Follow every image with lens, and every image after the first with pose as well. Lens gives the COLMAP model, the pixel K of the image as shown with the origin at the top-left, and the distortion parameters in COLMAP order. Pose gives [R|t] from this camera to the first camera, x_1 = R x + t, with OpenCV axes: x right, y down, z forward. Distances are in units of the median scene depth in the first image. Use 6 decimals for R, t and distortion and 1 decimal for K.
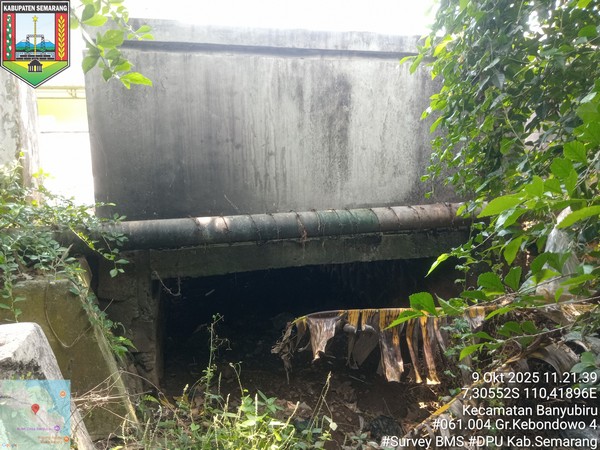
lens RADIAL K [[447.1, 0, 300.0], [0, 447.1, 225.0], [0, 0, 1]] dist [0.007910, -0.001211]
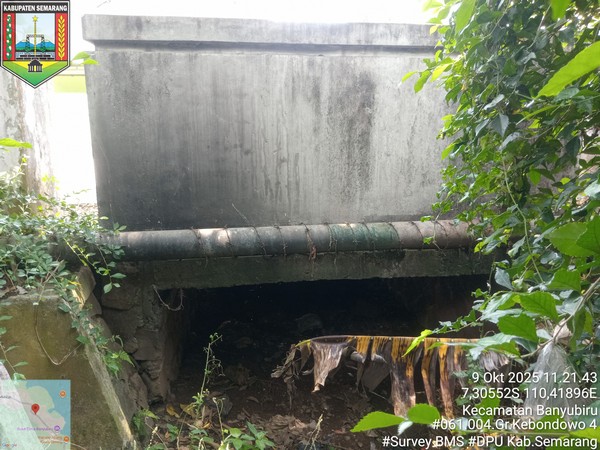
lens RADIAL K [[447.1, 0, 300.0], [0, 447.1, 225.0], [0, 0, 1]] dist [0.007910, -0.001211]
pose [[0.991864, 0.039788, -0.120926, 0.090695], [-0.033400, 0.997960, 0.054406, -0.081131], [0.122844, -0.049924, 0.991169, 0.085970]]
